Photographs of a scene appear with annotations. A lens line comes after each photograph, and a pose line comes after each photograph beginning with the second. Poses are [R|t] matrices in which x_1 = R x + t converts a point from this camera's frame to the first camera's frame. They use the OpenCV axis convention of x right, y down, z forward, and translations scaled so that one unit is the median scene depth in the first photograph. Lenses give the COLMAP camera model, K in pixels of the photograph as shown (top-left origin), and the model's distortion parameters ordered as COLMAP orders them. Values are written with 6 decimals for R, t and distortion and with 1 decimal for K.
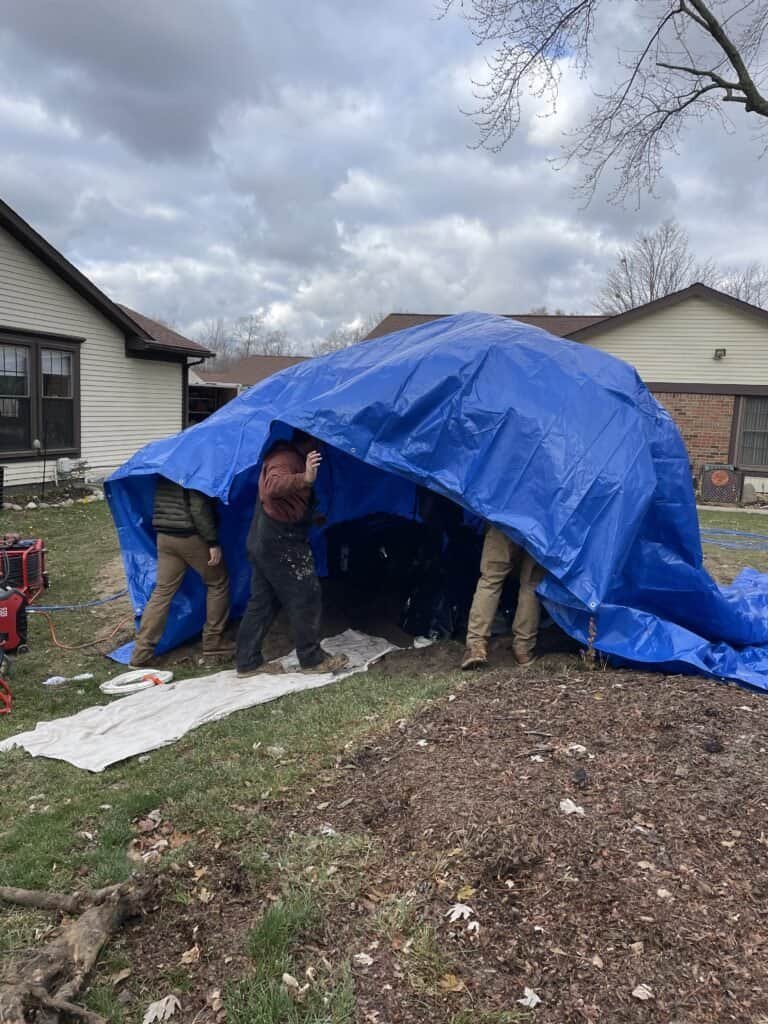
lens RADIAL K [[758.9, 0, 376.2], [0, 758.9, 523.1], [0, 0, 1]] dist [0.092989, -0.108095]
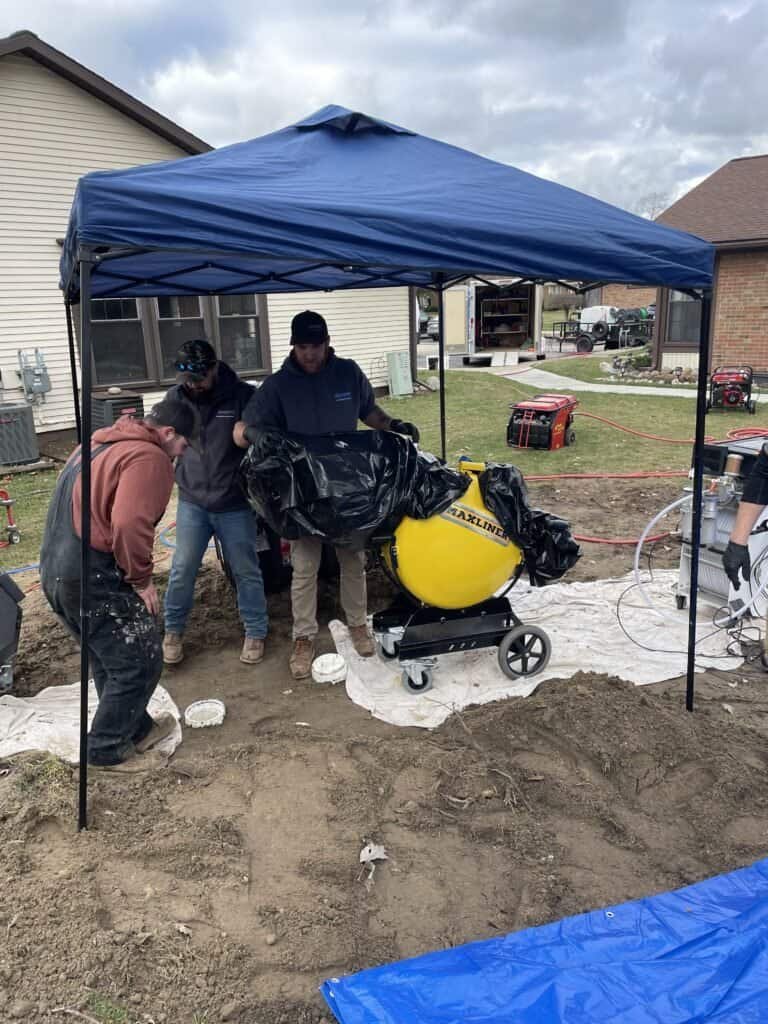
lens RADIAL K [[758.9, 0, 376.2], [0, 758.9, 523.1], [0, 0, 1]] dist [0.092989, -0.108095]
pose [[0.880184, 0.056562, -0.471250, 0.194168], [0.000336, 0.992799, 0.119789, -0.025045], [0.474632, -0.105595, 0.873827, 0.250555]]
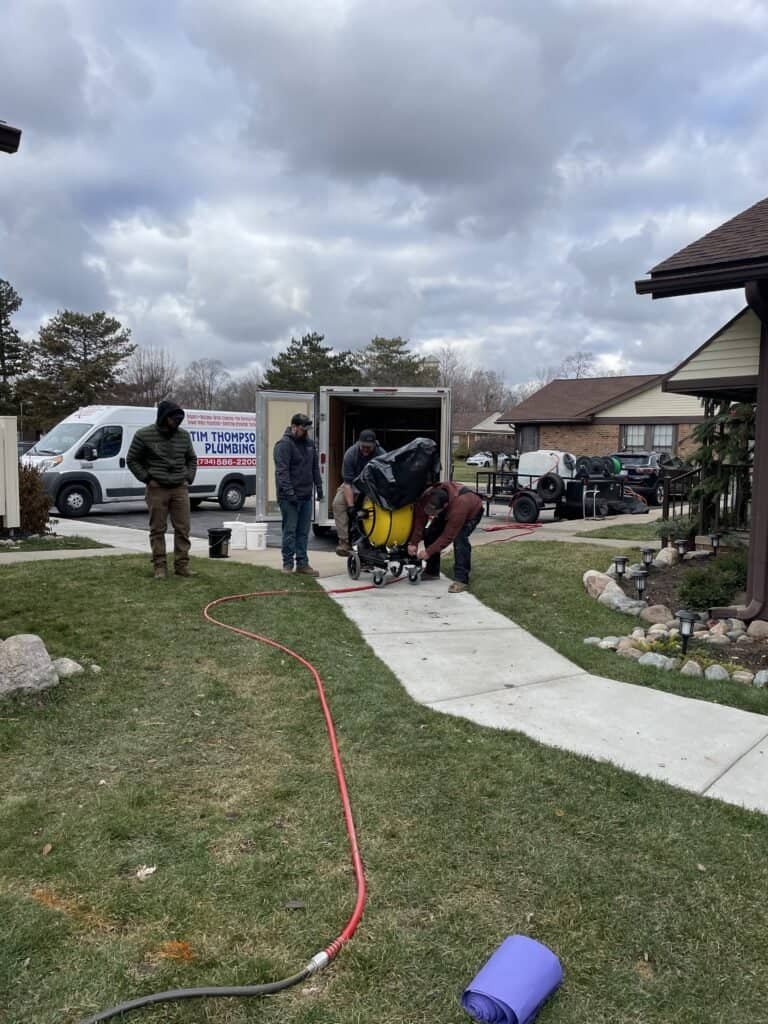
lens RADIAL K [[758.9, 0, 376.2], [0, 758.9, 523.1], [0, 0, 1]] dist [0.092989, -0.108095]
pose [[0.922851, 0.010165, -0.385023, 0.000619], [-0.036799, 0.997406, -0.061869, -0.117001], [0.383395, 0.071264, 0.920831, 0.921172]]
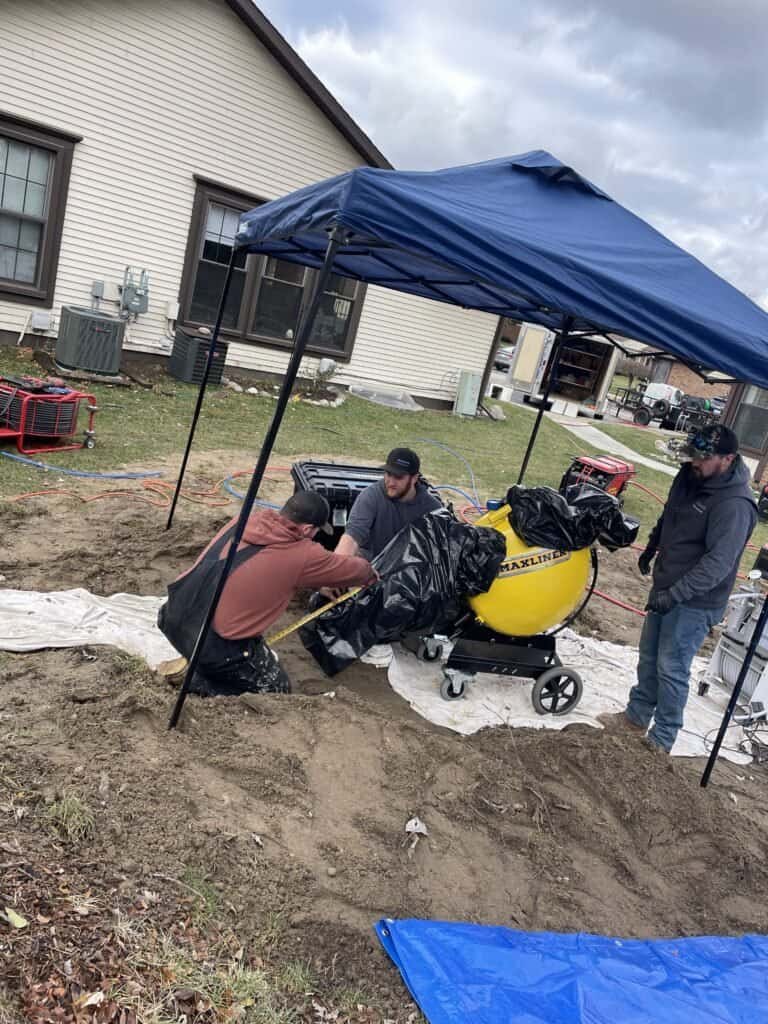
lens RADIAL K [[758.9, 0, 376.2], [0, 758.9, 523.1], [0, 0, 1]] dist [0.092989, -0.108095]
pose [[0.826609, 0.308636, -0.470597, 0.169093], [-0.287366, 0.950452, 0.118581, -0.020736], [0.483878, 0.037214, 0.874344, 0.212419]]
